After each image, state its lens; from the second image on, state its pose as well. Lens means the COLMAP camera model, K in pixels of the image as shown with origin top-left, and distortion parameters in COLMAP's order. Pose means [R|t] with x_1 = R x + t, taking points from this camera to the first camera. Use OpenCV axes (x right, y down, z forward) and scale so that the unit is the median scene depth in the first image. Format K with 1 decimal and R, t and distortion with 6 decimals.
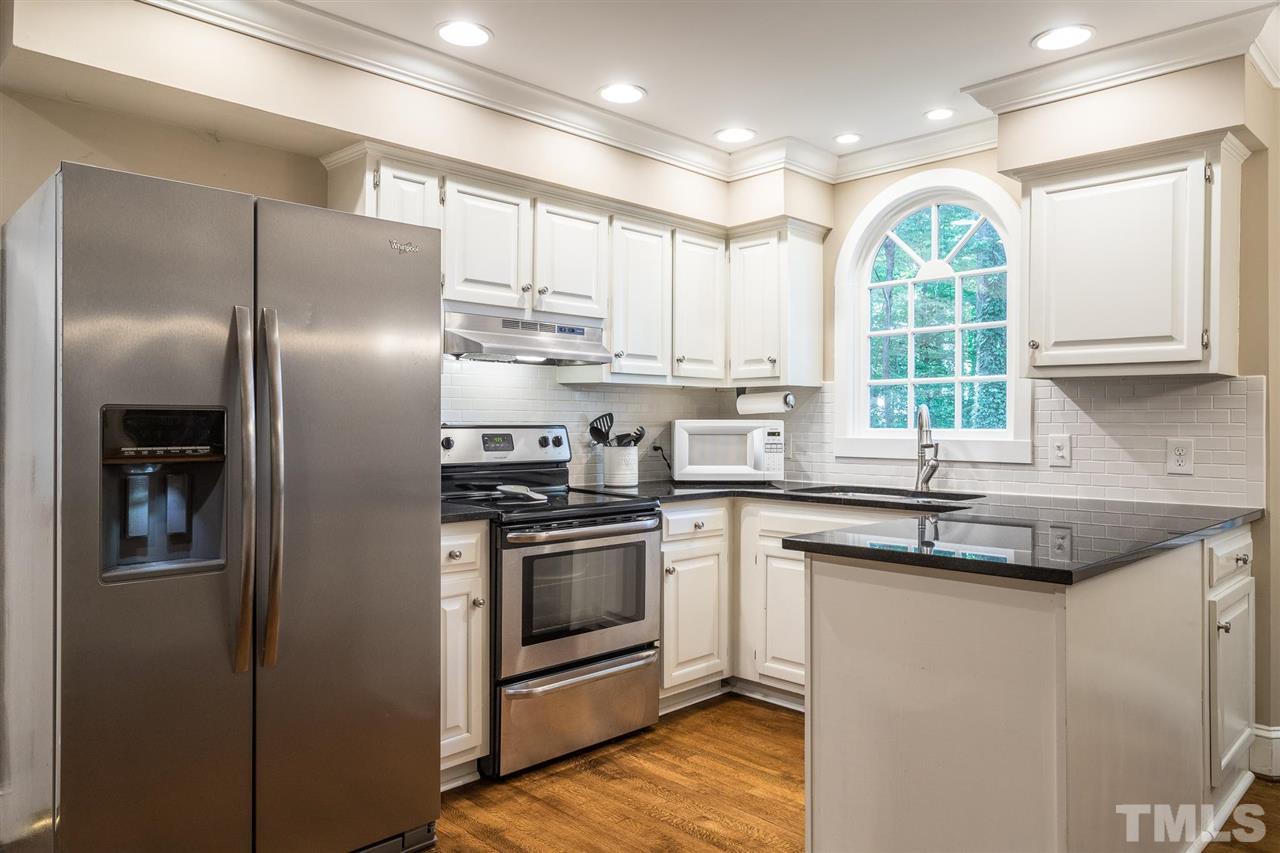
lens RADIAL K [[852.0, 0, 642.6], [0, 852.0, 419.8], [0, 0, 1]] dist [0.001508, 0.002359]
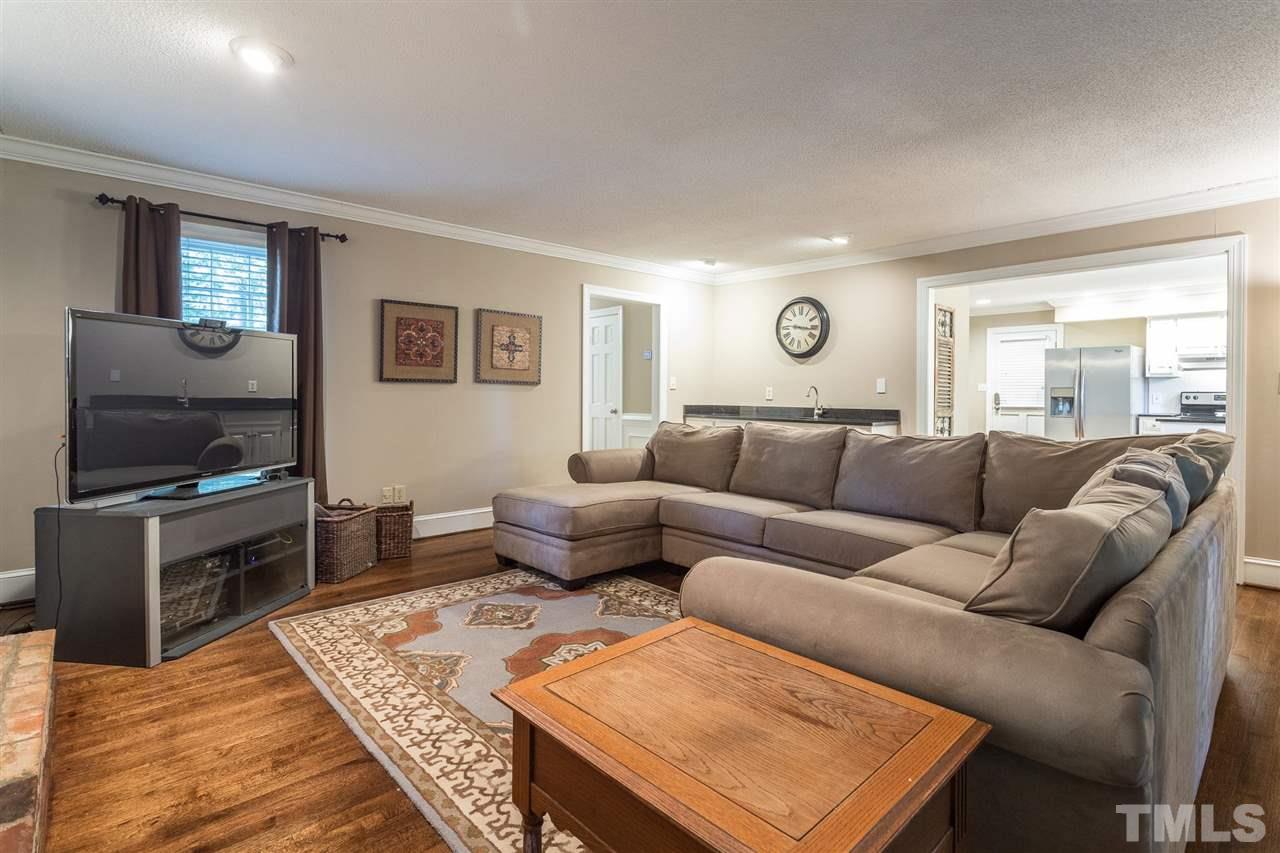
lens RADIAL K [[615.3, 0, 650.6], [0, 615.3, 392.5], [0, 0, 1]] dist [0.005904, 0.001987]
pose [[-0.040674, -0.000002, -0.999172, 2.043873], [-0.002532, 0.999997, 0.000101, 0.012449], [0.999169, 0.002534, -0.040673, -0.880624]]
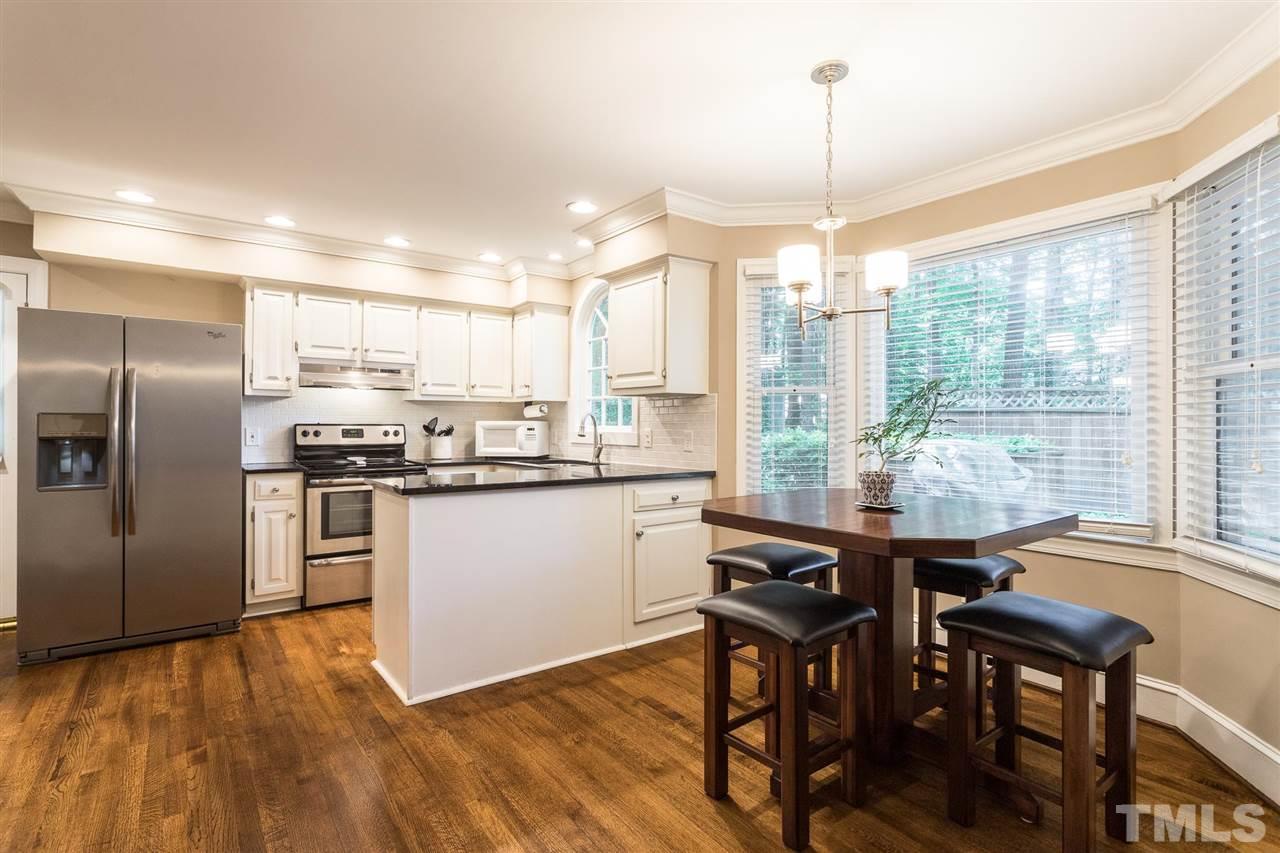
lens RADIAL K [[615.3, 0, 640.3], [0, 615.3, 424.3], [0, 0, 1]] dist [0.005904, 0.001987]
pose [[0.989259, -0.001778, -0.146164, 0.628494], [0.001831, 0.999998, 0.000228, 0.007885], [0.146163, -0.000493, 0.989260, -0.209010]]
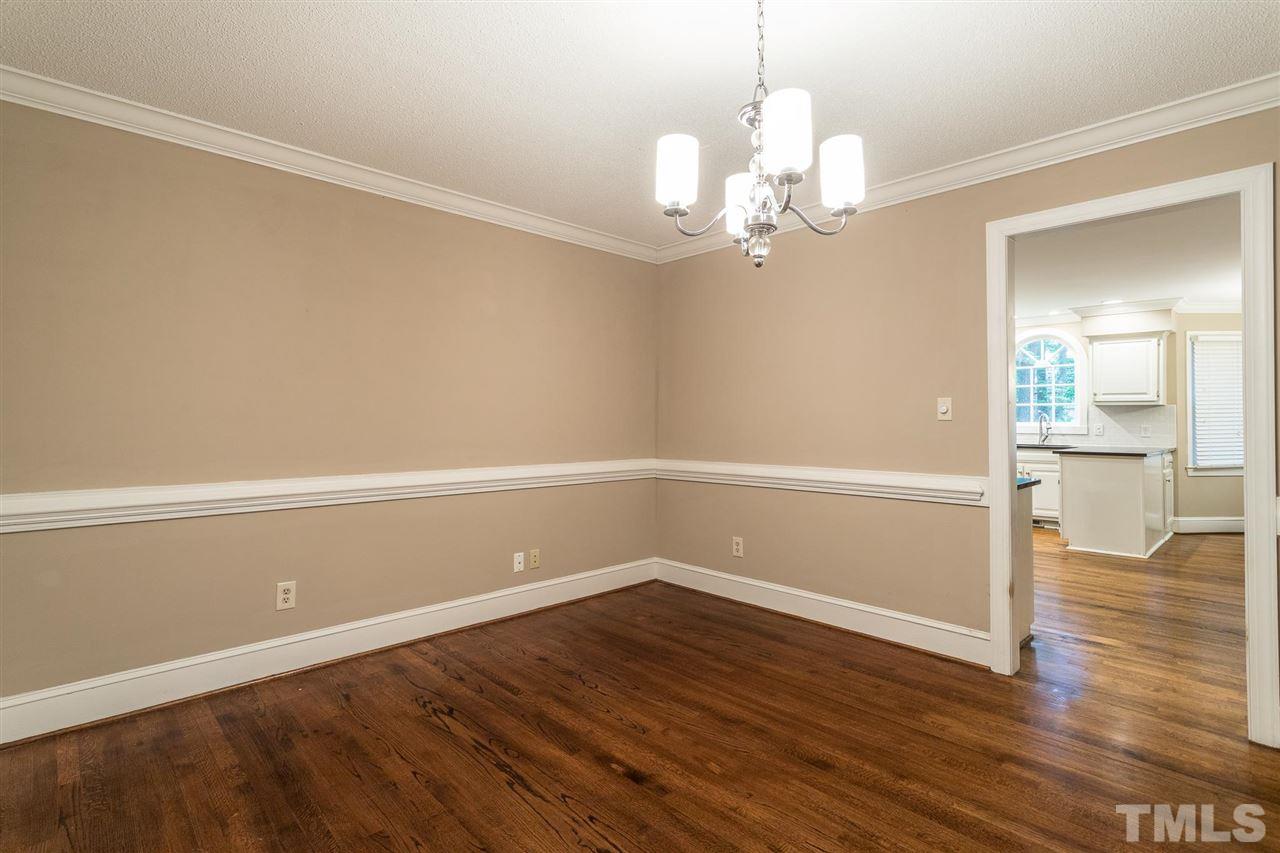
lens RADIAL K [[615.3, 0, 637.4], [0, 615.3, 413.0], [0, 0, 1]] dist [0.005904, 0.001987]
pose [[0.999764, -0.003428, -0.021448, -0.991394], [0.003291, 0.999974, -0.006421, -0.011717], [0.021470, 0.006349, 0.999749, -1.086430]]
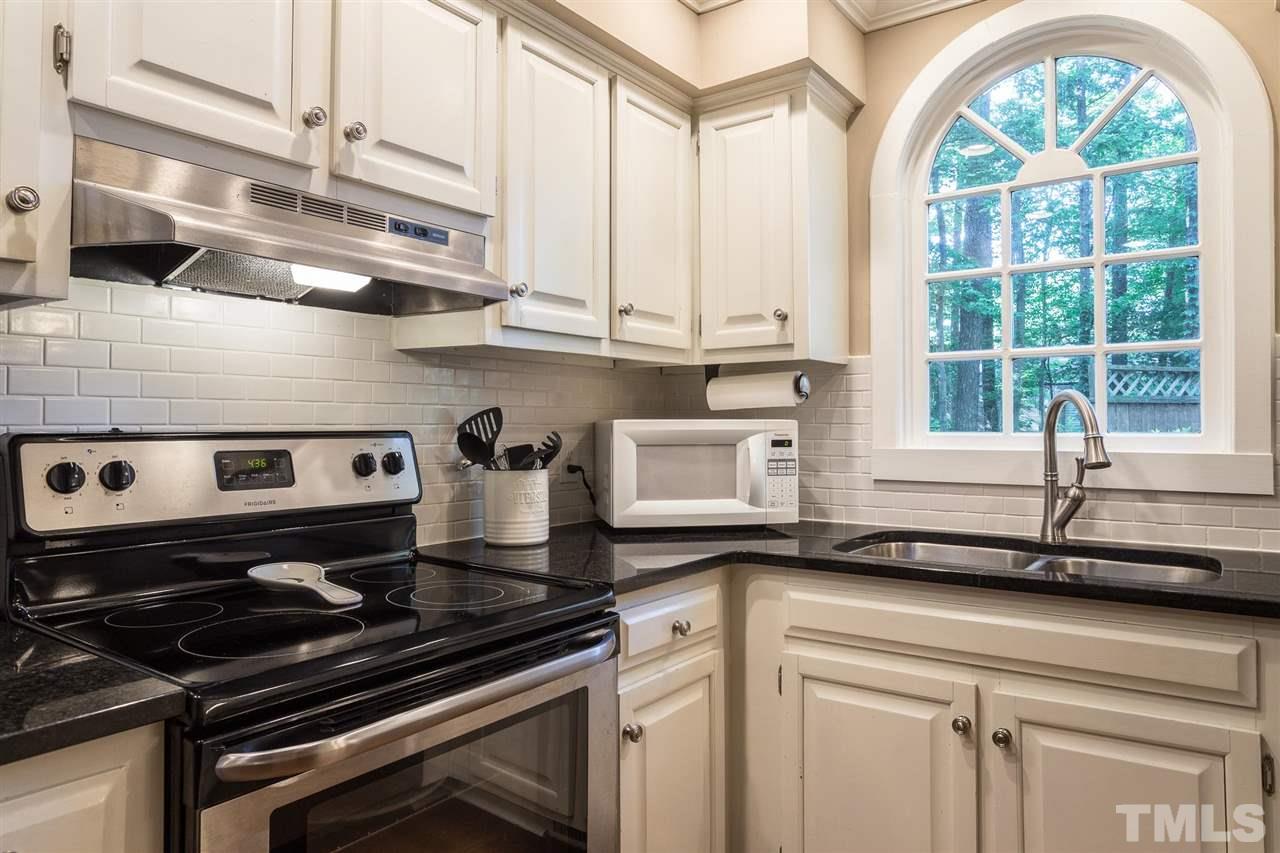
lens RADIAL K [[825.8, 0, 641.6], [0, 825.8, 406.1], [0, 0, 1]] dist [-0.009156, 0.005267]
pose [[0.985736, -0.001139, 0.168293, -0.039735], [0.004287, 0.999823, -0.018342, 0.001256], [-0.168242, 0.018802, 0.985566, 0.528801]]
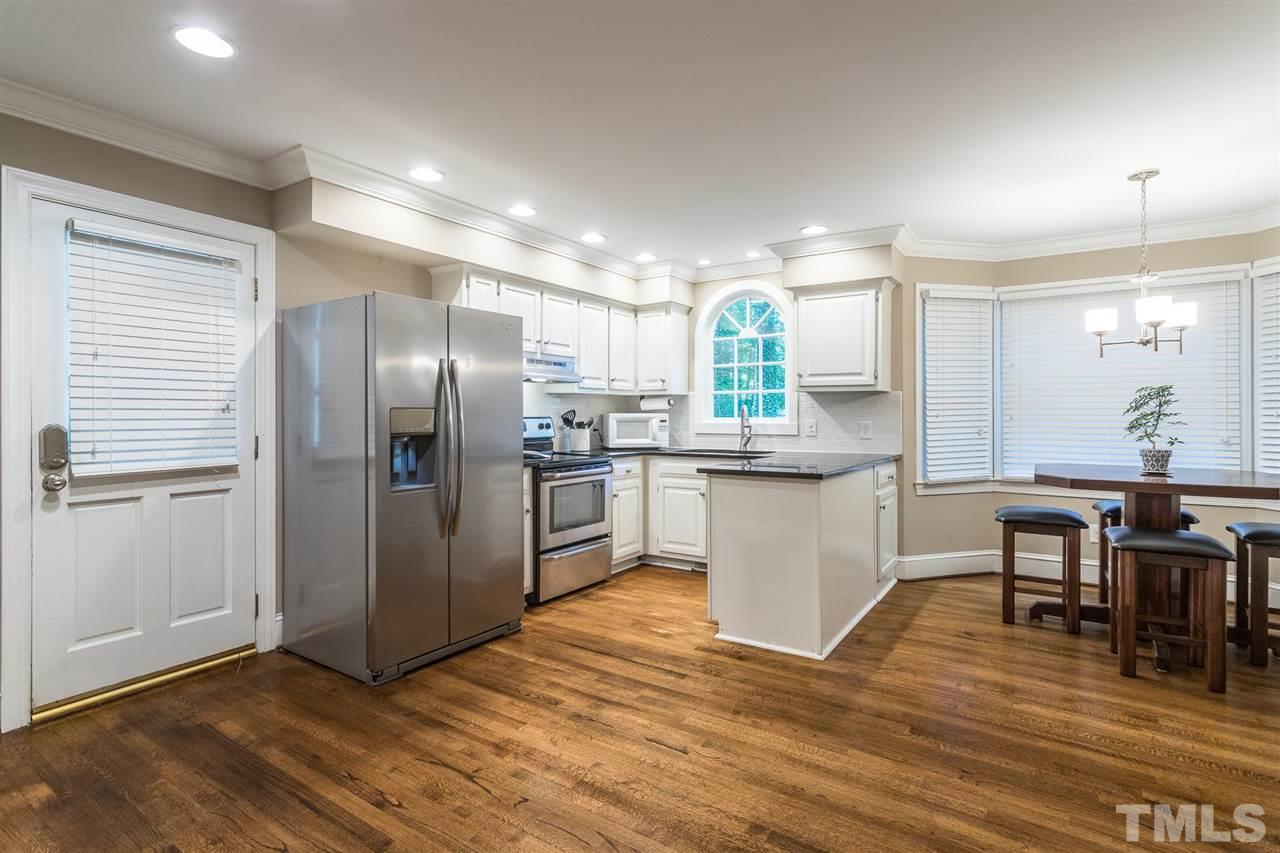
lens RADIAL K [[615.3, 0, 638.7], [0, 615.3, 416.7], [0, 0, 1]] dist [0.005904, 0.001987]
pose [[0.980234, -0.005414, 0.197766, -0.178240], [0.004312, 0.999973, 0.006002, -0.000989], [-0.197793, -0.005031, 0.980231, -0.309329]]
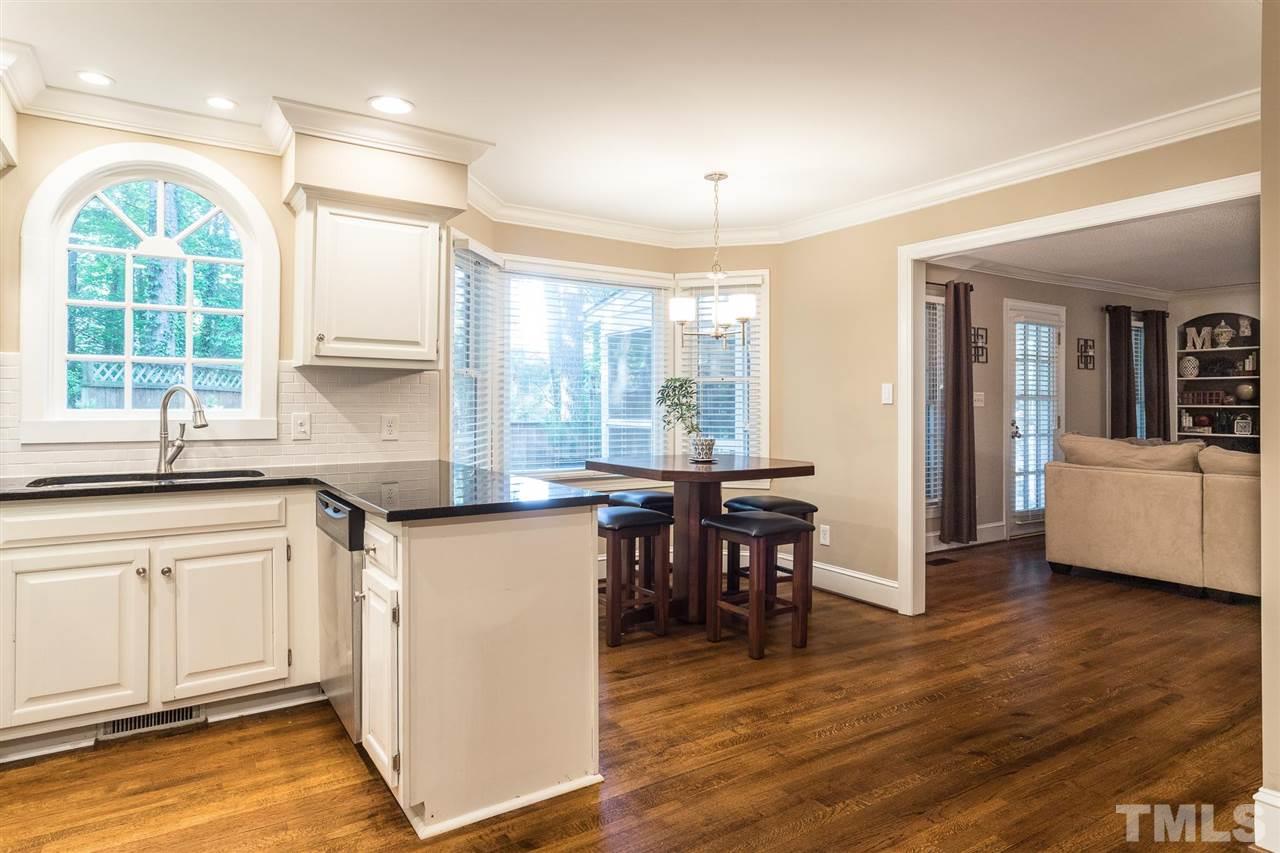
lens RADIAL K [[755.0, 0, 636.2], [0, 755.0, 401.5], [0, 0, 1]] dist [0.000076, -0.000285]
pose [[0.207437, 0.001414, 0.978247, -0.428251], [-0.004891, 0.999988, -0.000408, -0.000623], [-0.978236, -0.004700, 0.207442, 0.311699]]
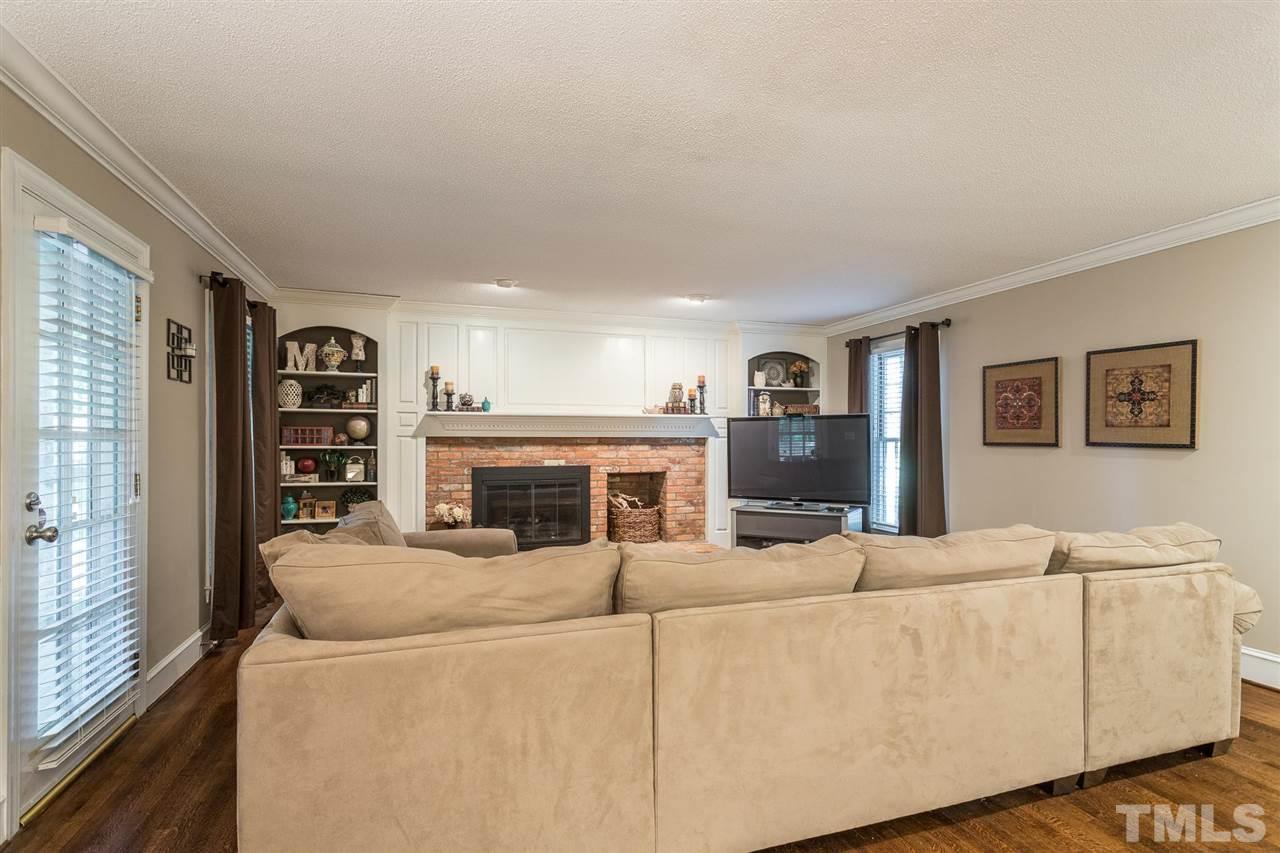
lens RADIAL K [[615.3, 0, 633.3], [0, 615.3, 444.5], [0, 0, 1]] dist [0.005904, 0.001987]
pose [[-0.897224, -0.008172, 0.441500, 0.864832], [-0.006945, 0.999966, 0.004394, -0.012476], [-0.441521, 0.000876, -0.897251, 0.048402]]
